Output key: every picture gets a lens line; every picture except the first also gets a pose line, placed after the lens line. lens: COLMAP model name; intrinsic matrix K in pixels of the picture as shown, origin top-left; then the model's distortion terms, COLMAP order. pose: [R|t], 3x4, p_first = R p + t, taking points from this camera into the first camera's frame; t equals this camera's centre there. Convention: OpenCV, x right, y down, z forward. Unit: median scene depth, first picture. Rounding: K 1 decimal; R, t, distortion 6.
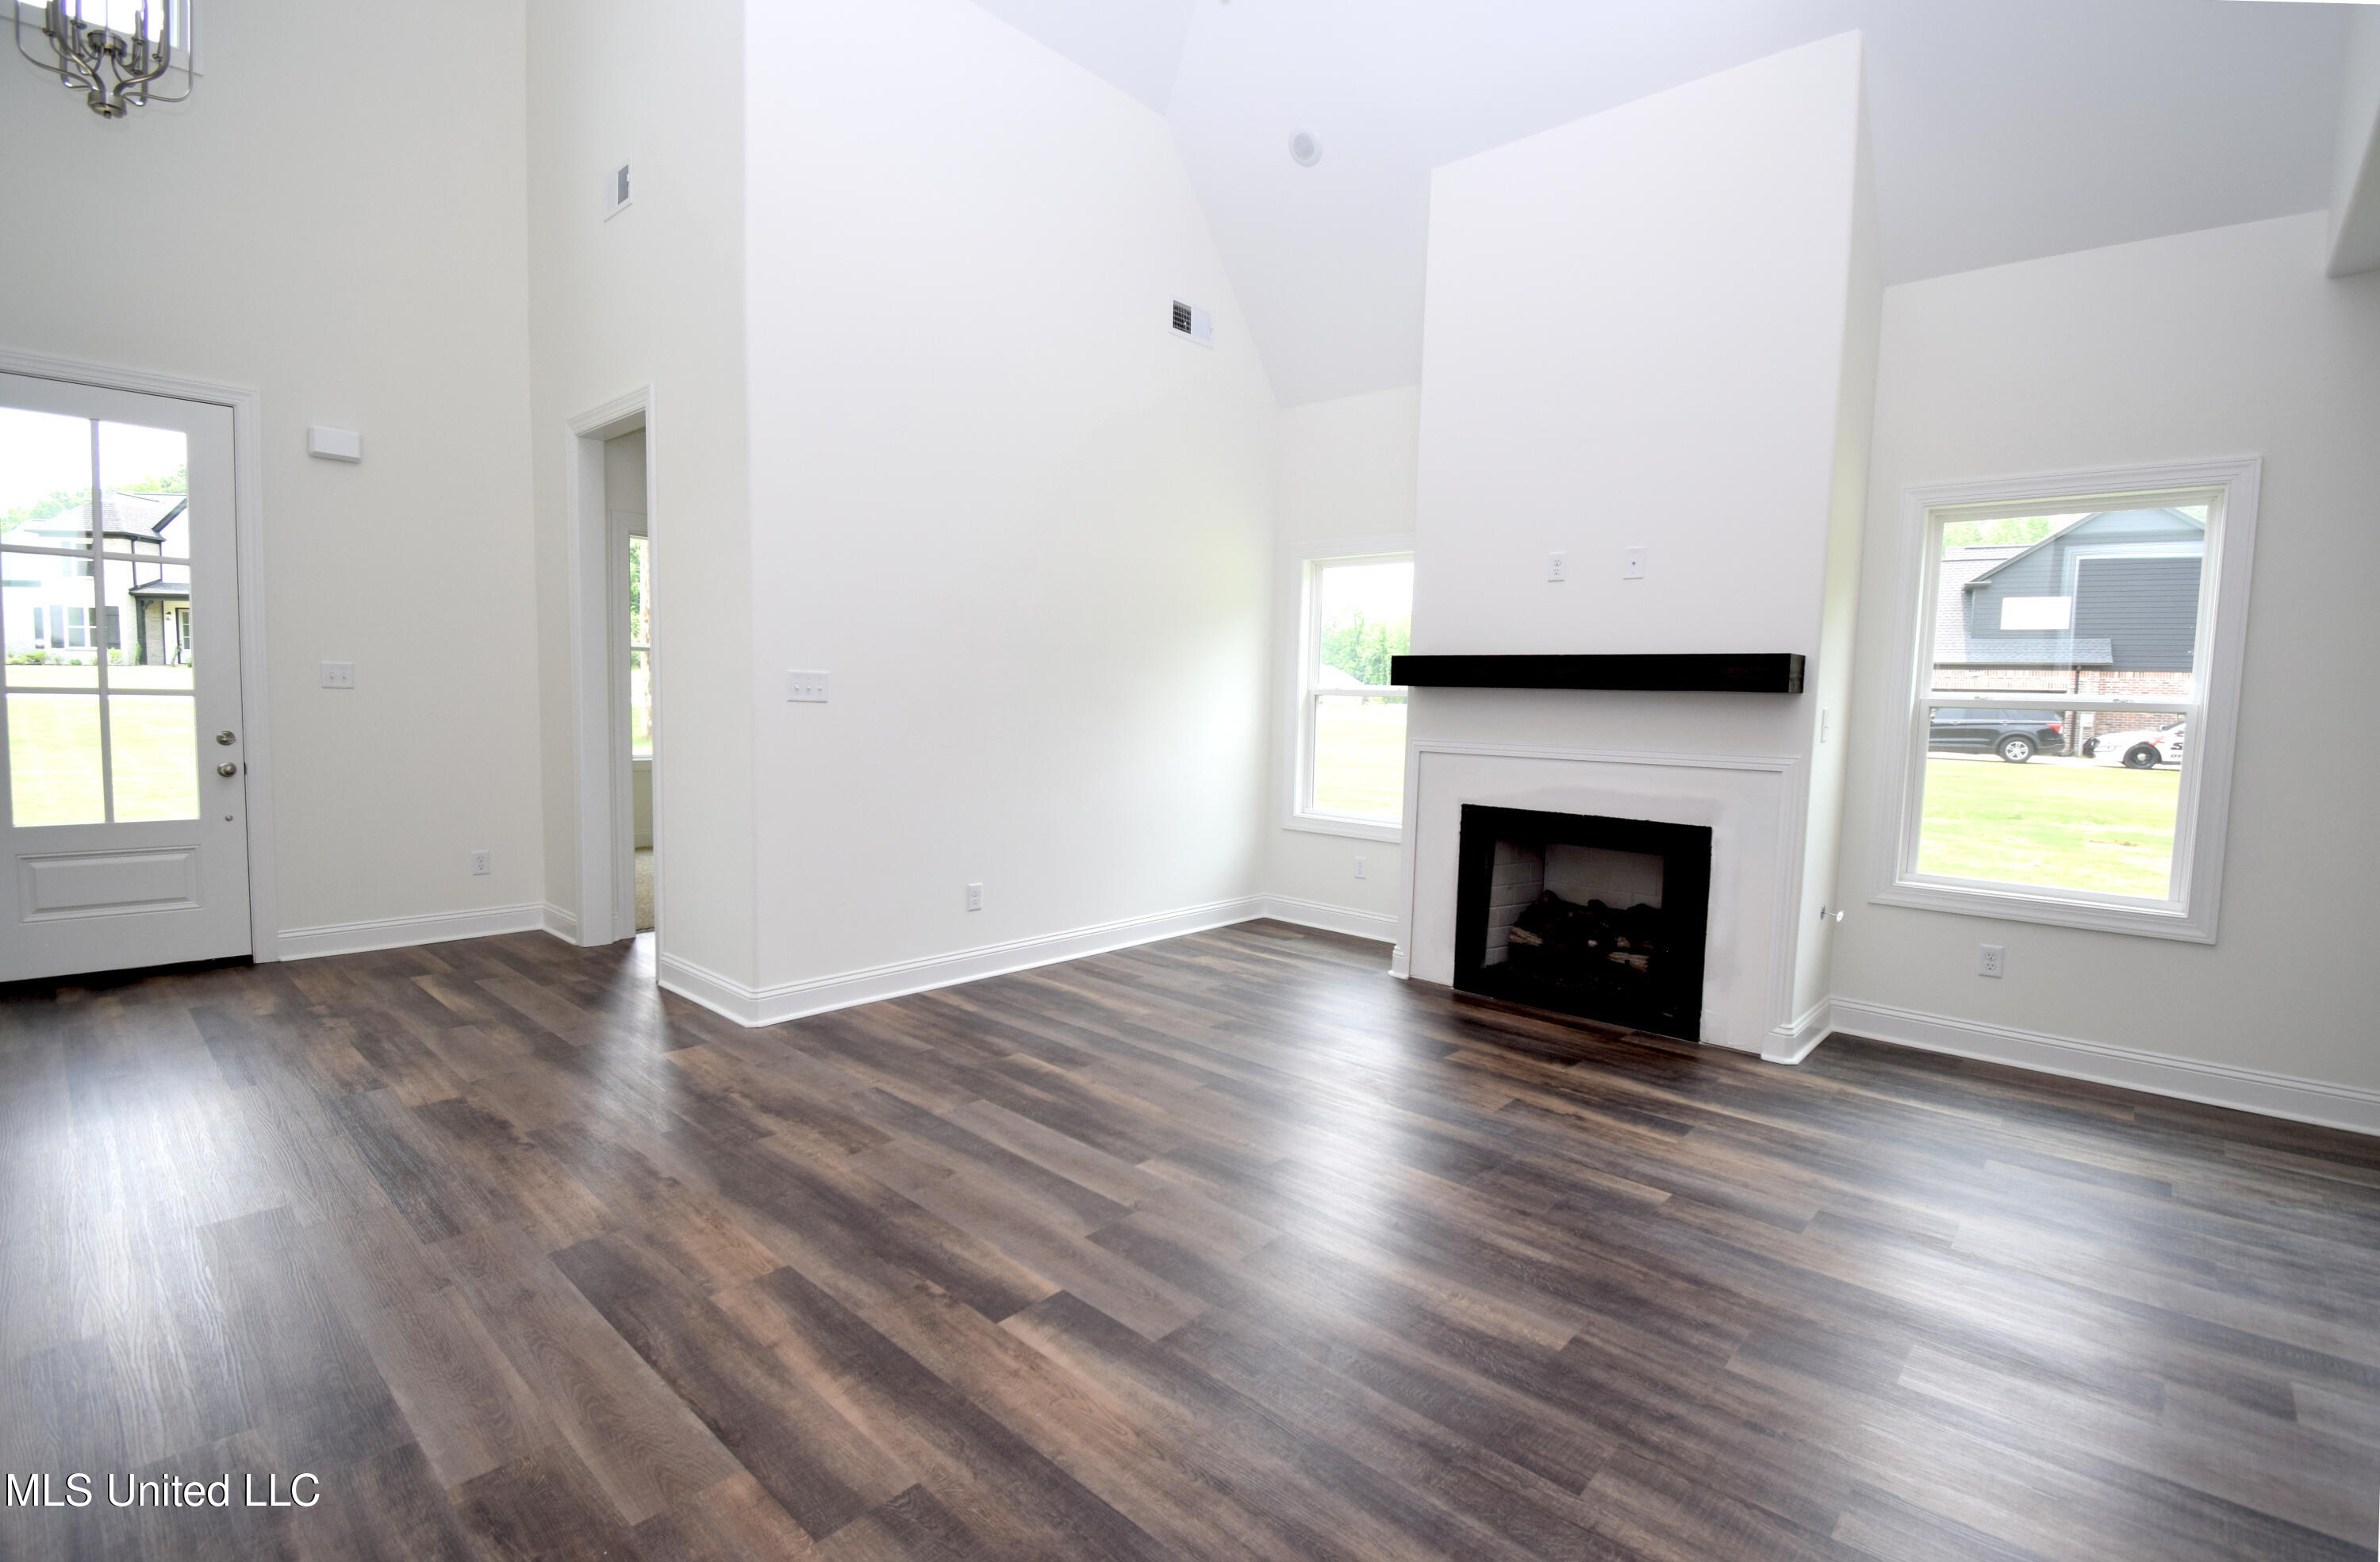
lens RADIAL K [[1096.5, 0, 1197.0], [0, 1096.5, 782.1], [0, 0, 1]] dist [-0.029386, -0.002564]
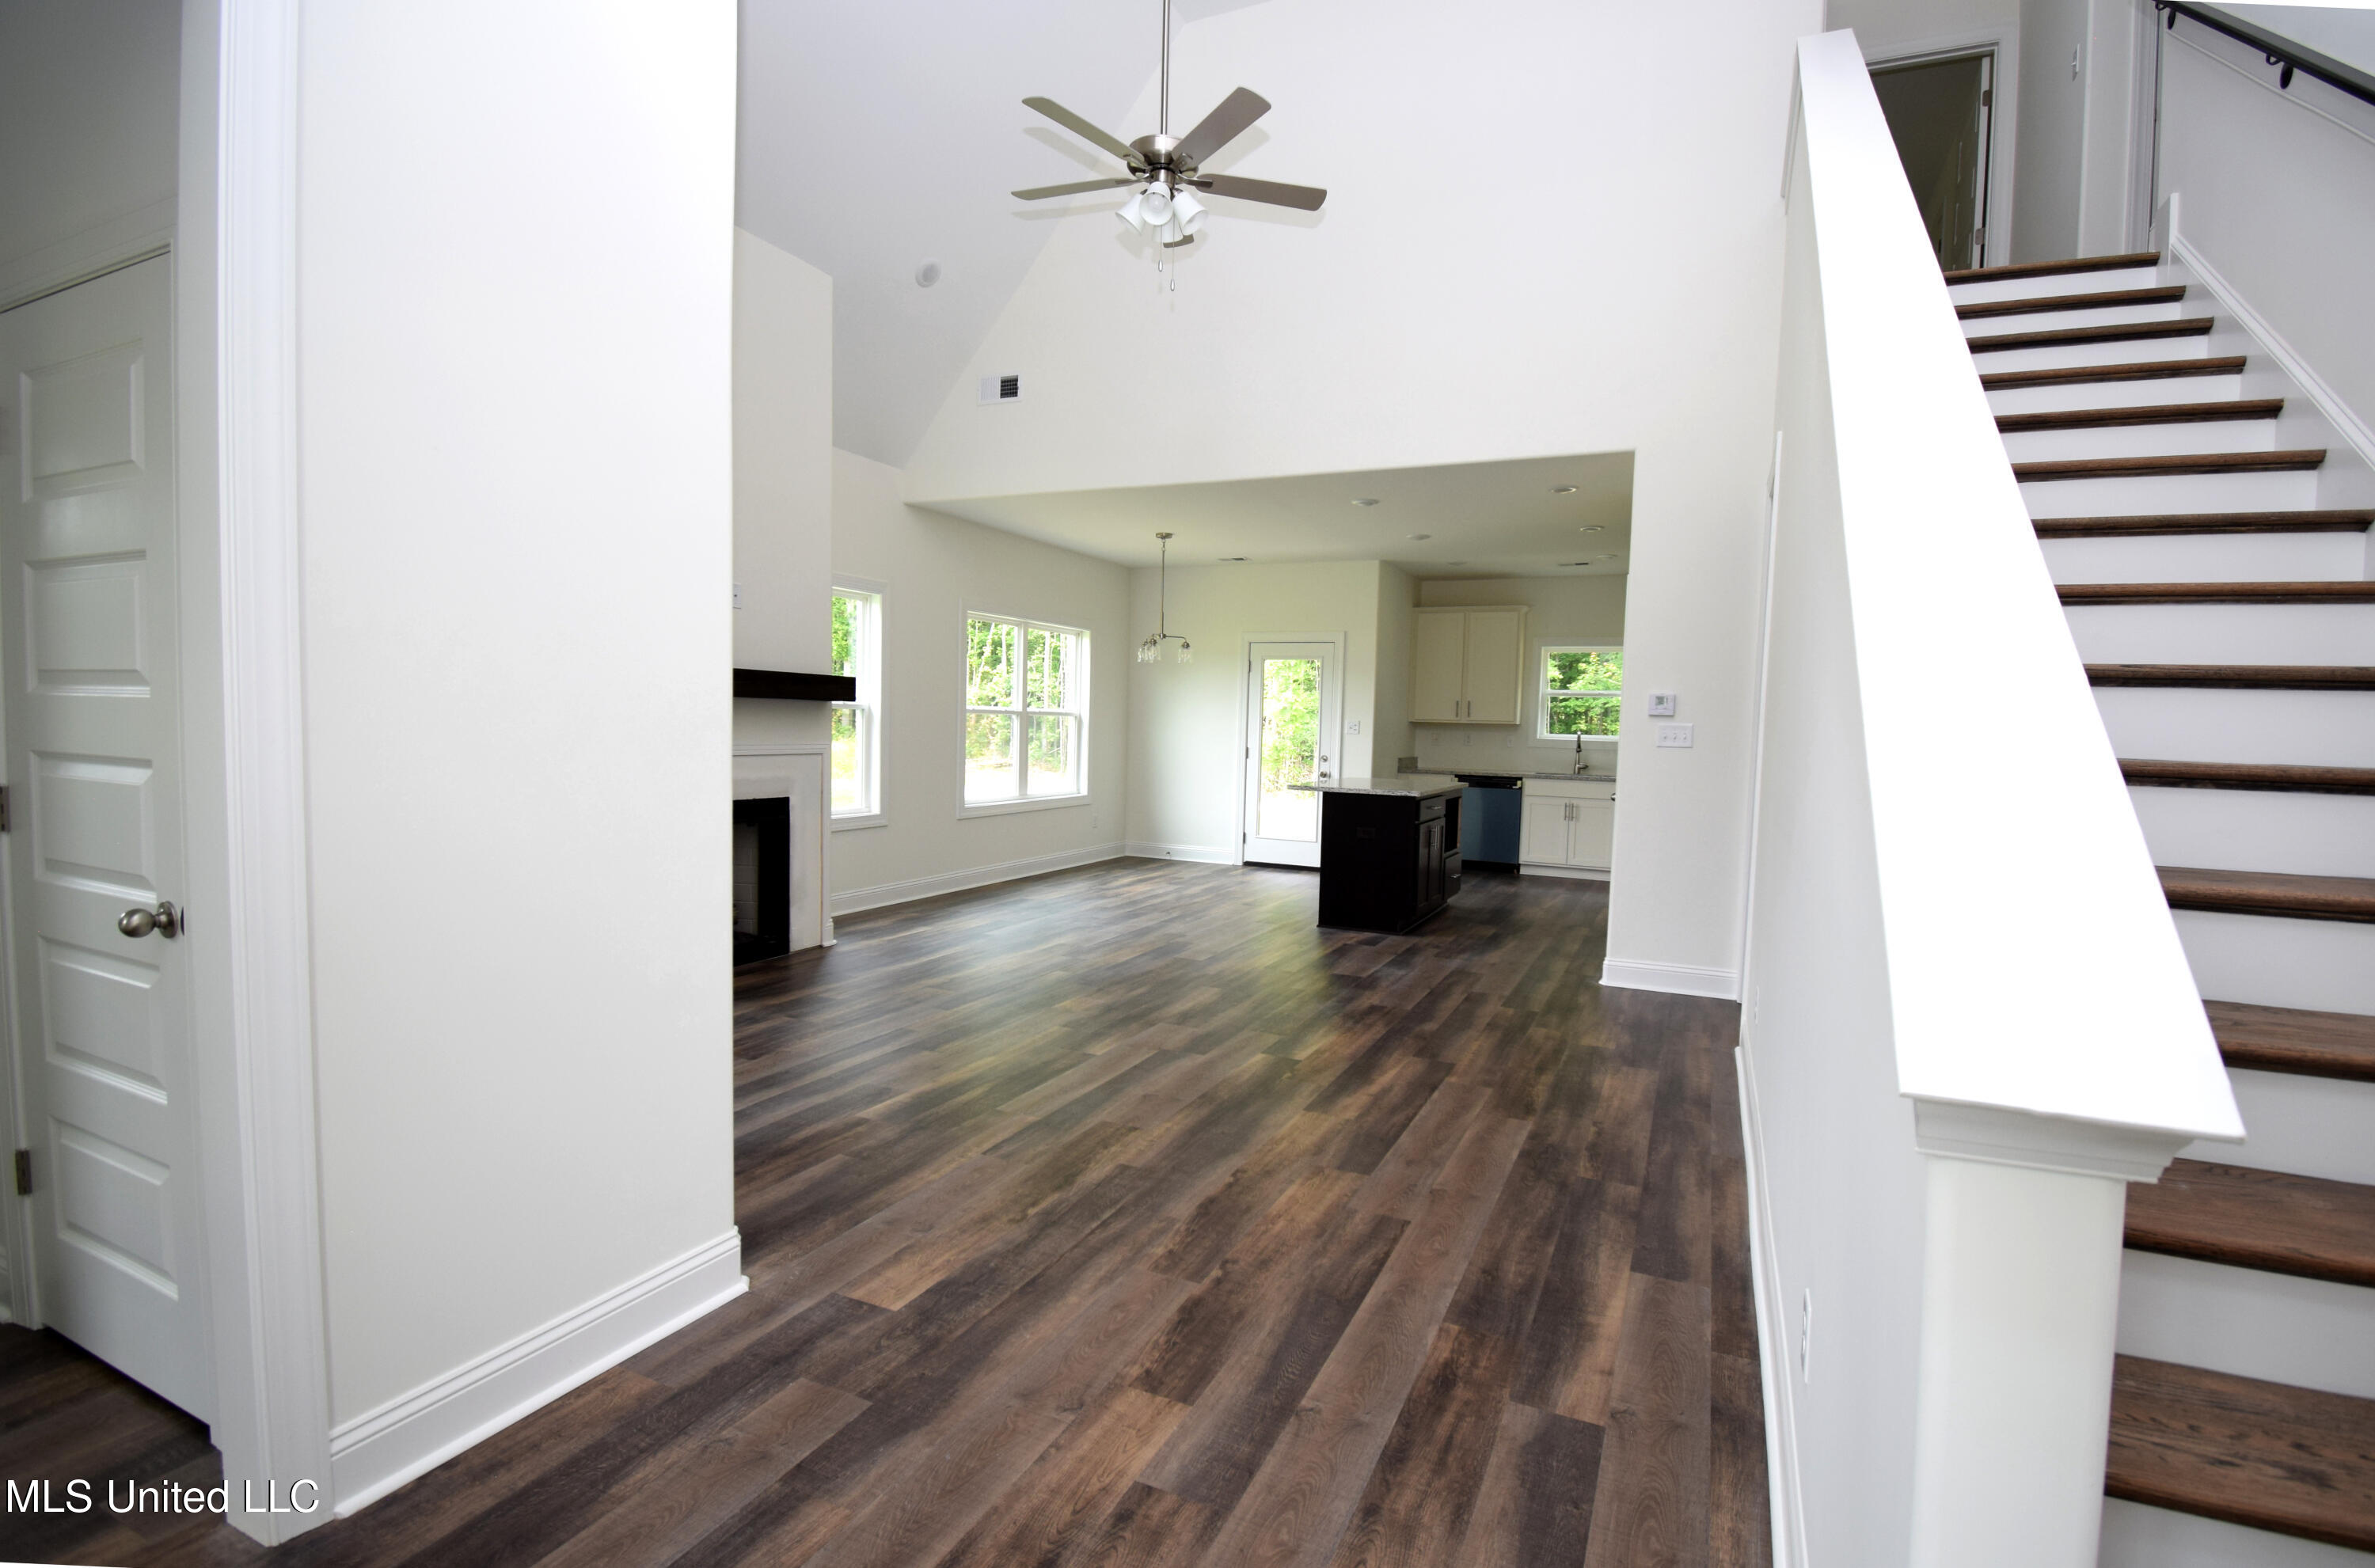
lens RADIAL K [[1094.1, 0, 1191.3], [0, 1094.1, 773.2], [0, 0, 1]] dist [-0.029386, -0.002564]
pose [[-0.278948, -0.086821, 0.956373, -1.601167], [0.047179, 0.993463, 0.103948, -0.182635], [-0.959146, 0.074117, -0.273029, 1.384539]]
